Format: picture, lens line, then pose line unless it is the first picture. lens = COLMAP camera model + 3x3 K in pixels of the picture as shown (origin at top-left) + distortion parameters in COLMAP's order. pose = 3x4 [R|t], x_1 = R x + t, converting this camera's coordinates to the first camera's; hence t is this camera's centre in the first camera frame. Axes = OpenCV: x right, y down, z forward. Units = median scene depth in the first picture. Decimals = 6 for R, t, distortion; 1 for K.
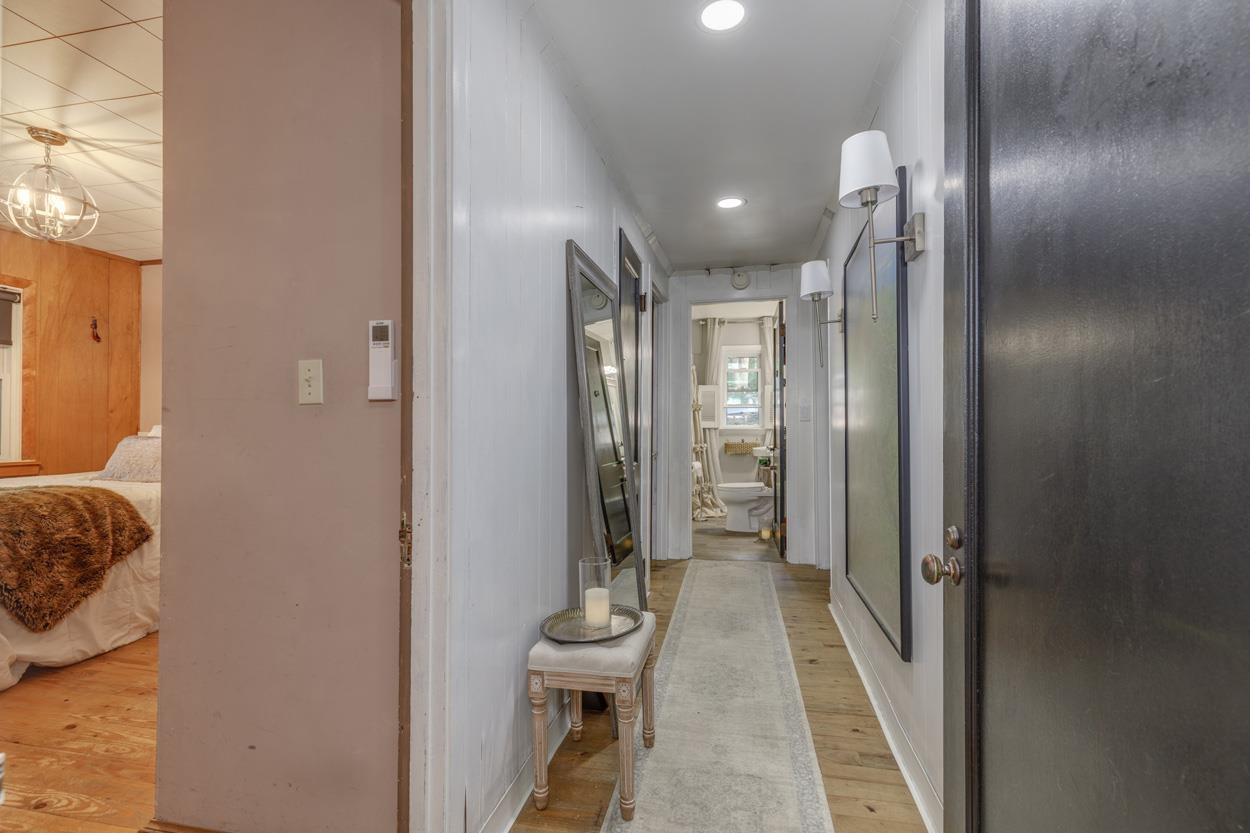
lens RADIAL K [[571.4, 0, 617.9], [0, 571.4, 417.6], [0, 0, 1]] dist [0.000962, 0.000066]
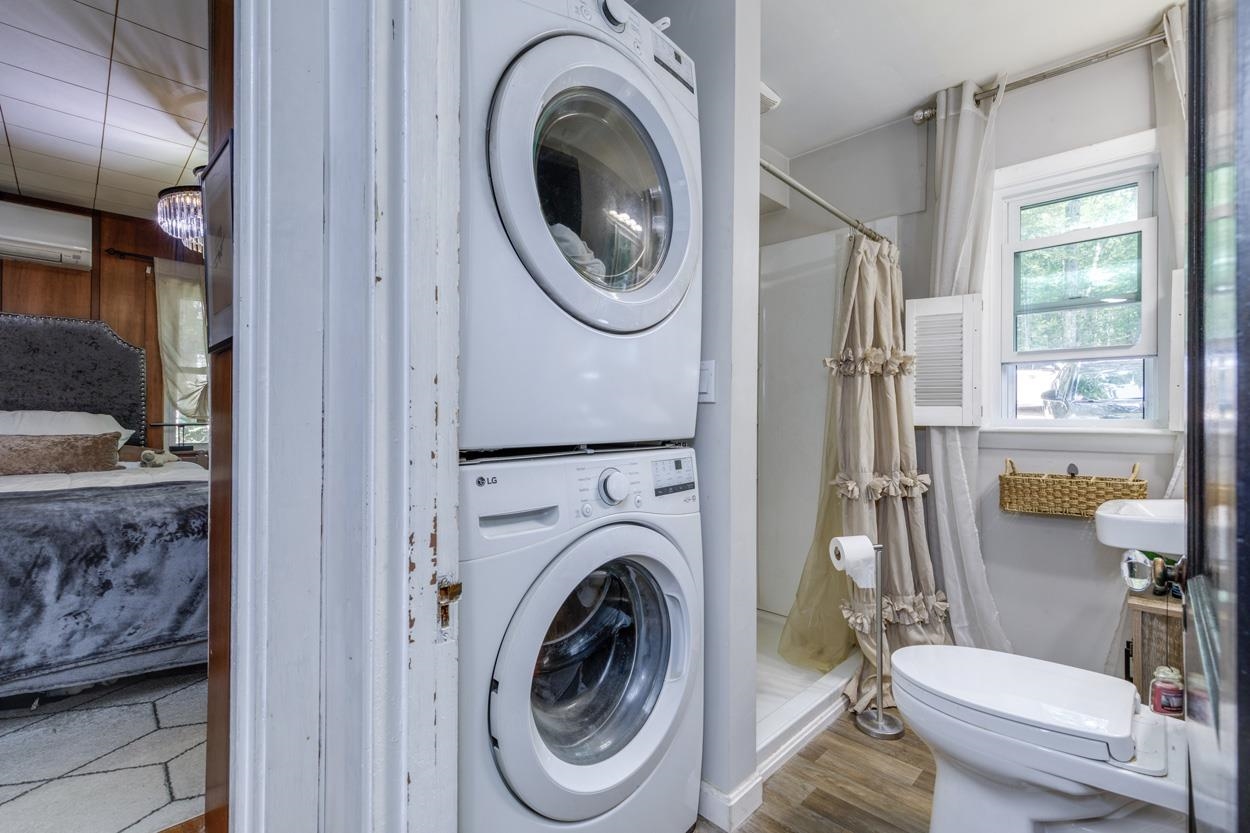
lens RADIAL K [[571.4, 0, 624.3], [0, 571.4, 417.0], [0, 0, 1]] dist [0.000962, 0.000066]
pose [[0.849635, -0.003295, -0.527362, 0.179588], [0.004966, 0.999986, 0.001751, 0.011246], [0.527349, -0.004107, 0.849639, 0.631723]]
